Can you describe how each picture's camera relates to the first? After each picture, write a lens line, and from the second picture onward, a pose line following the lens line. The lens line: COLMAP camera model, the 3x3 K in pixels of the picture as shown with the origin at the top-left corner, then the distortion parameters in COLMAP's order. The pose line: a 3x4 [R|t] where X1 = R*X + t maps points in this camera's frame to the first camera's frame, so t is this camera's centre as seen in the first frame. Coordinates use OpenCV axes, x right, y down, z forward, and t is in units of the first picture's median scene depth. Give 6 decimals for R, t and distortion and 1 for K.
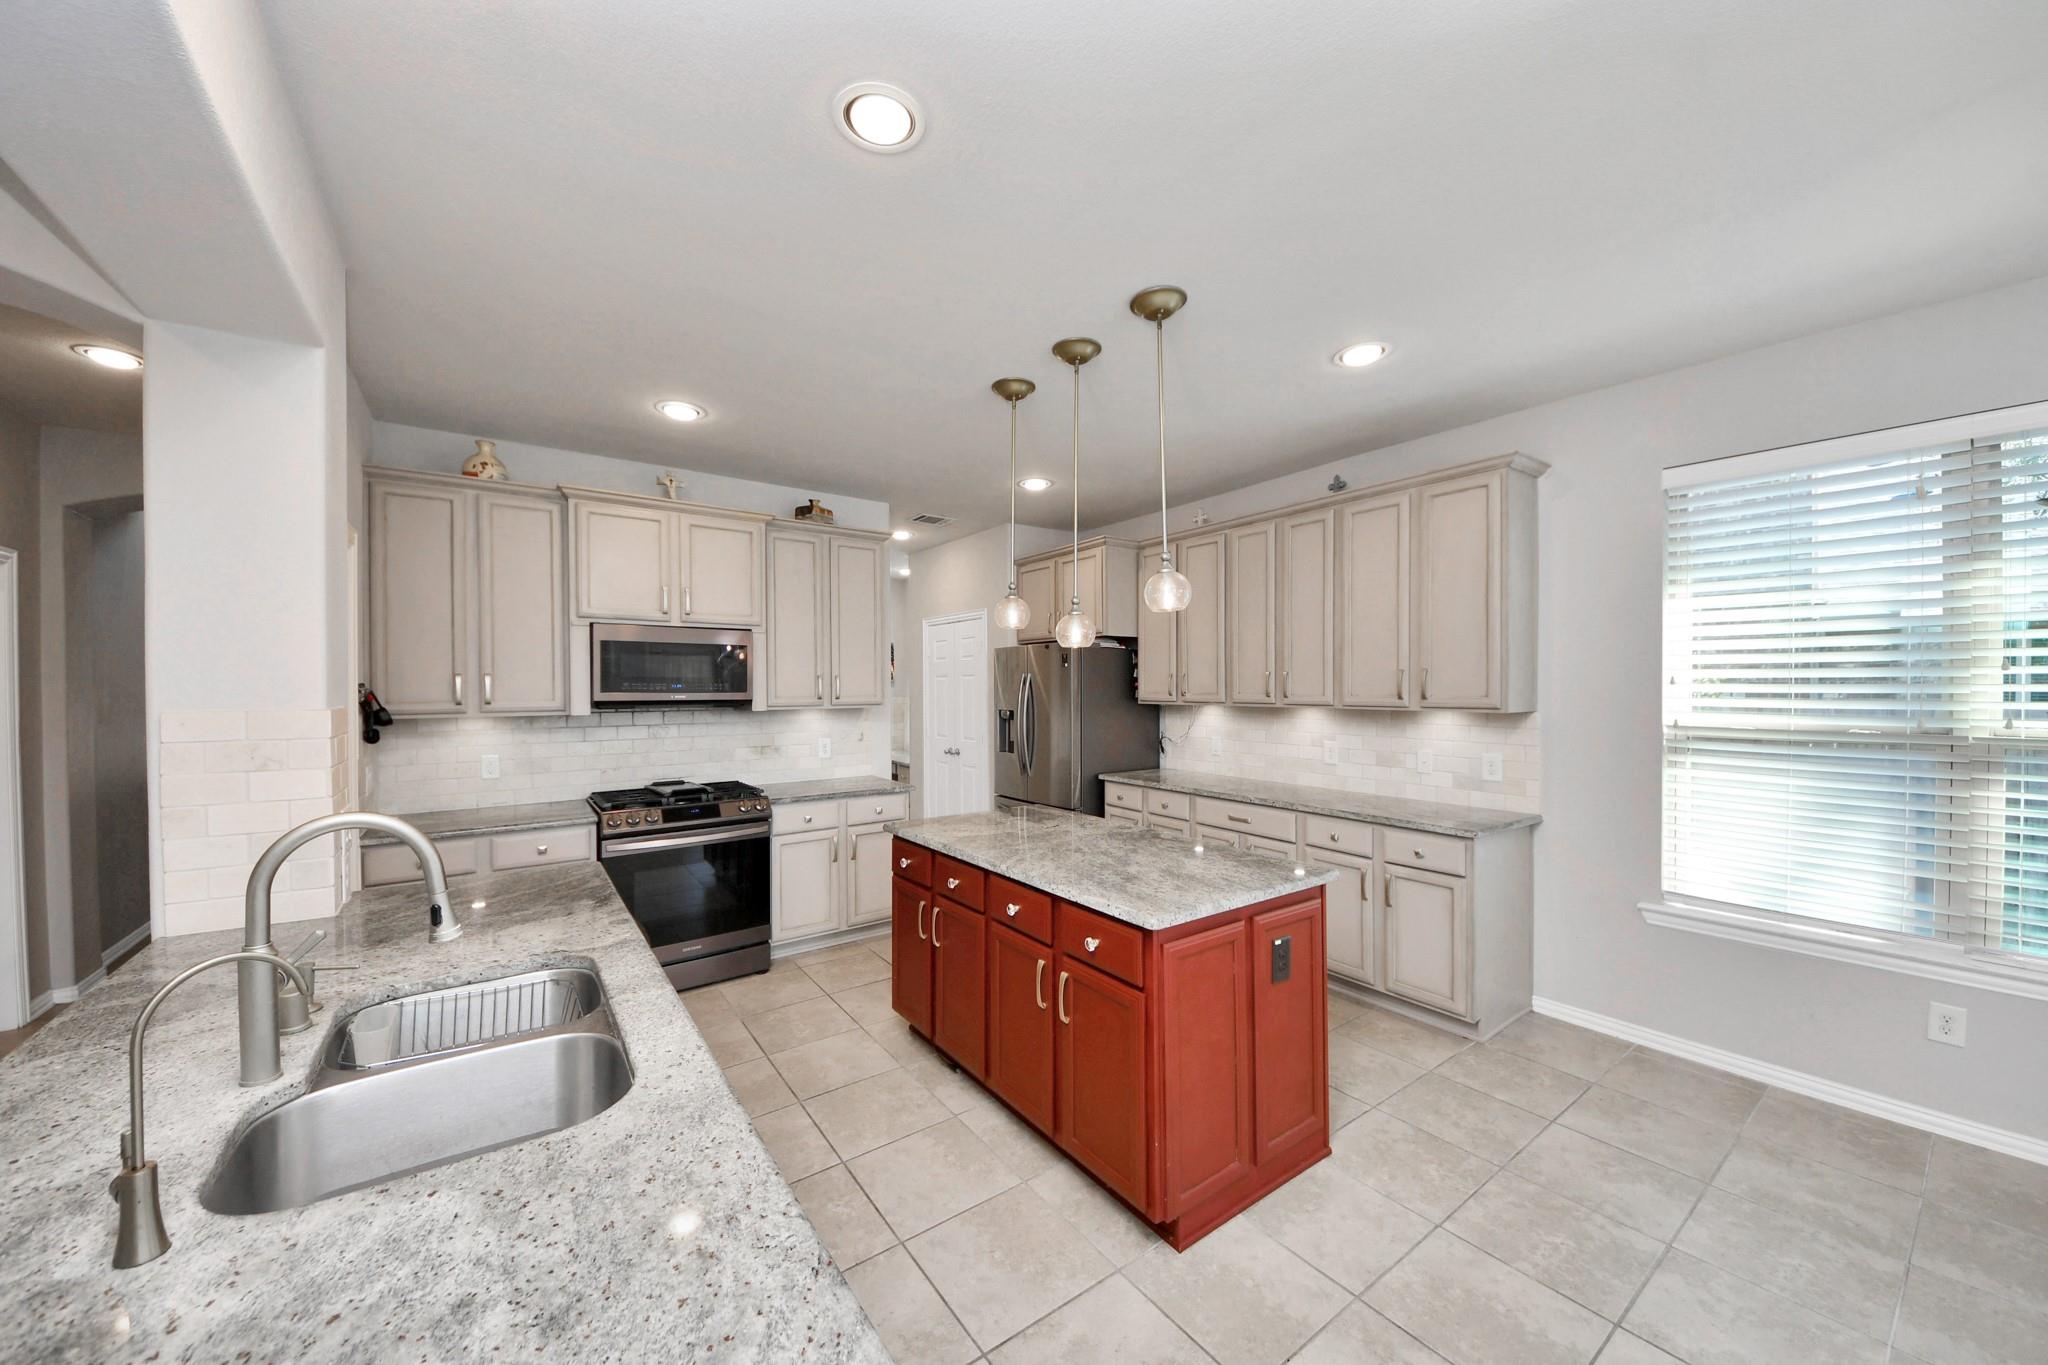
lens RADIAL K [[754.7, 0, 1020.0], [0, 754.7, 694.7], [0, 0, 1]] dist [0.002897, -0.001481]
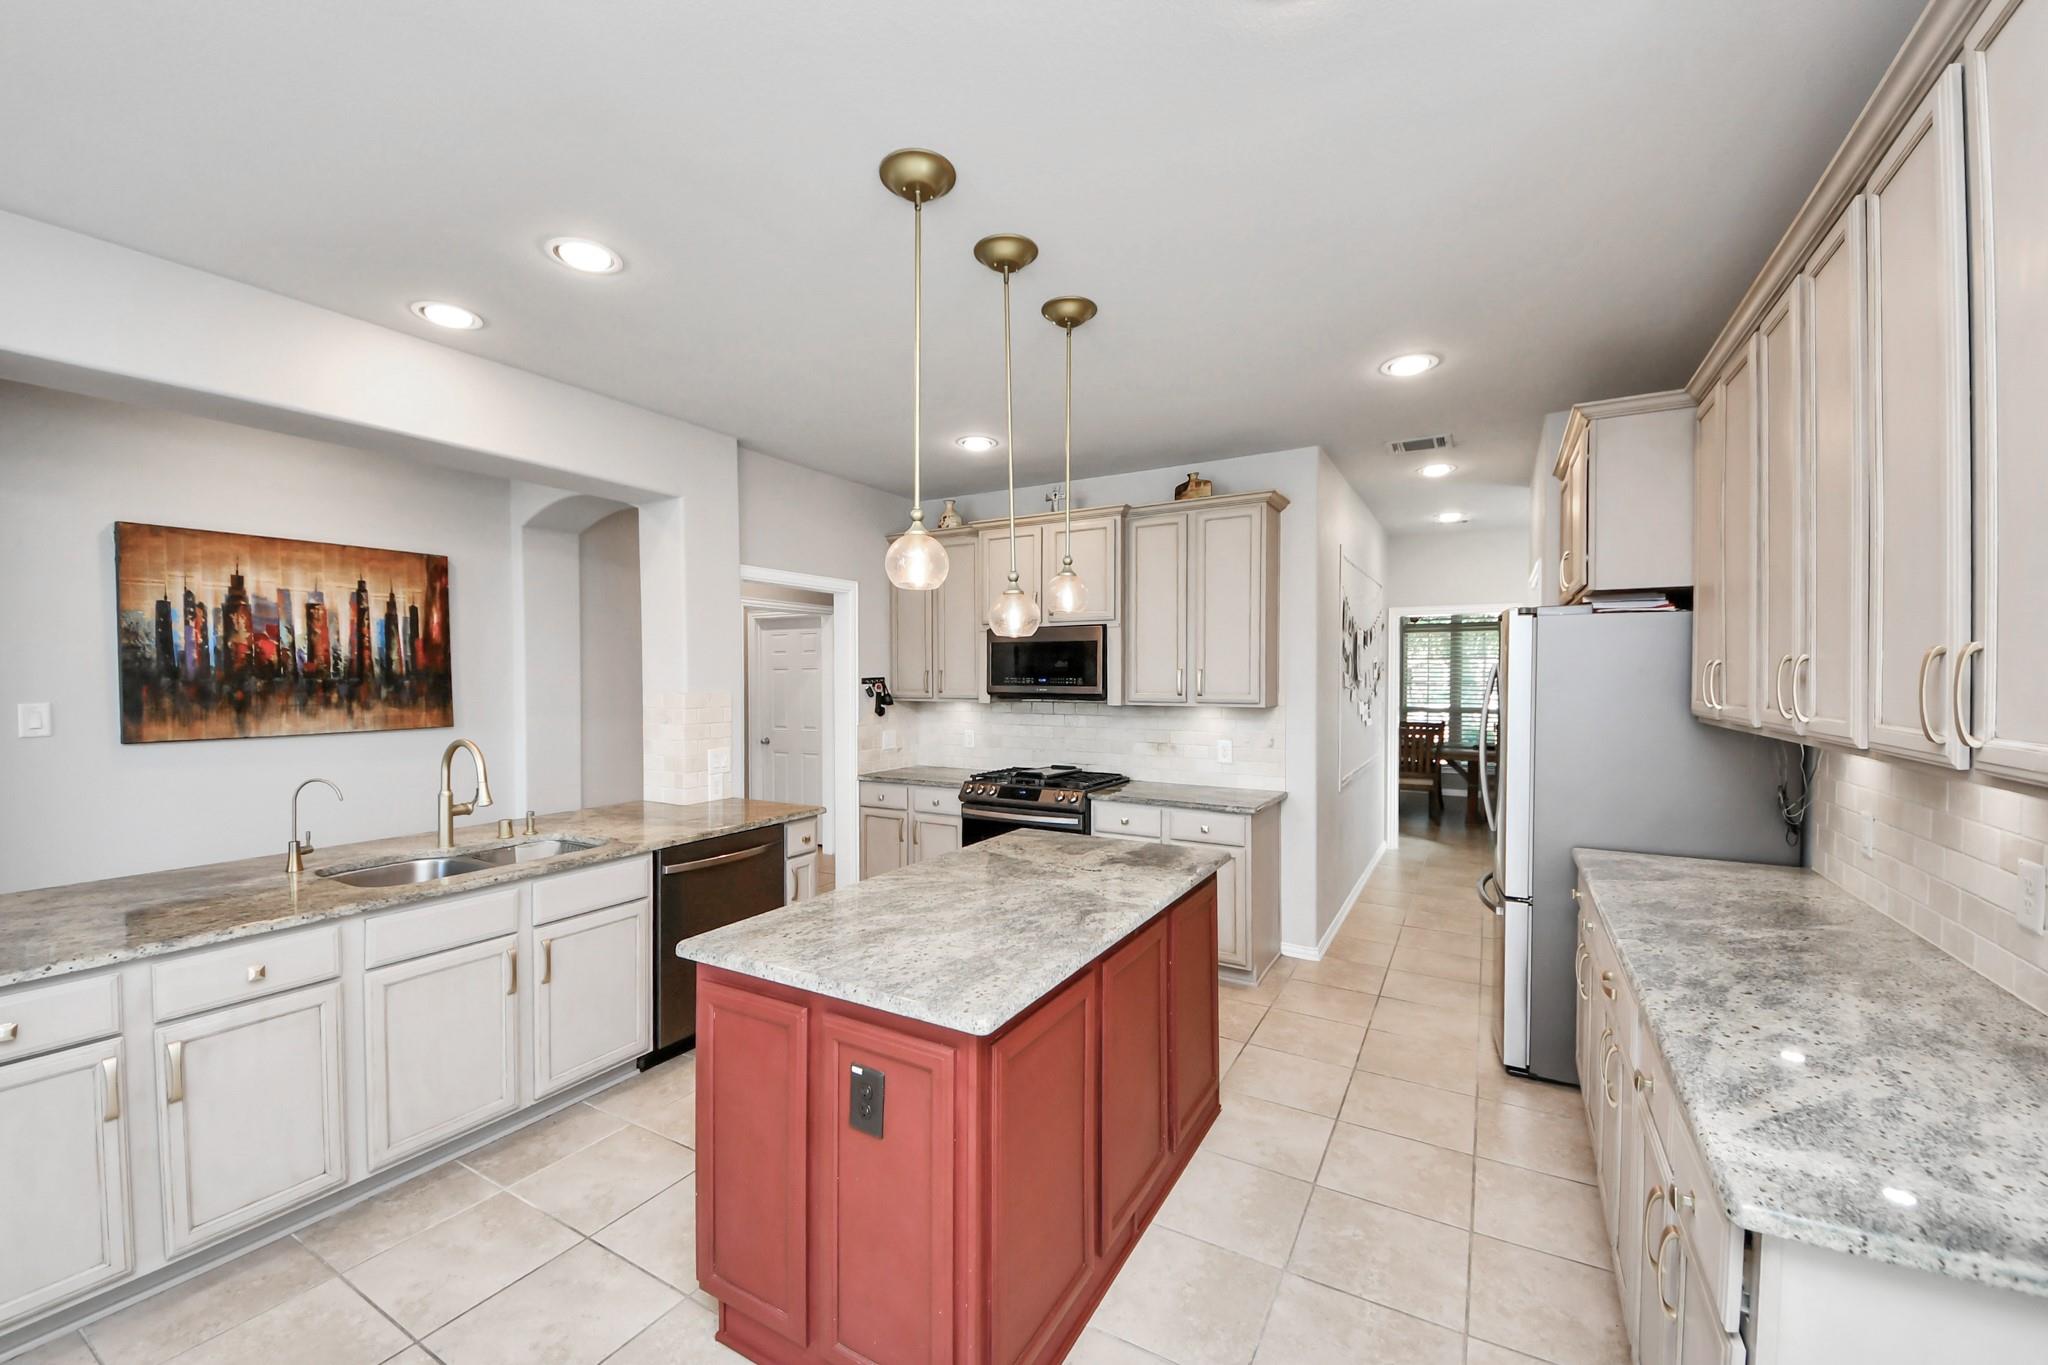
lens RADIAL K [[806.7, 0, 1011.8], [0, 806.7, 682.8], [0, 0, 1]] dist [0.002199, -0.000370]
pose [[0.373717, 0.012473, -0.927459, 0.682327], [-0.013612, 0.999876, 0.007962, -0.016967], [0.927443, 0.009649, 0.373841, 0.553889]]
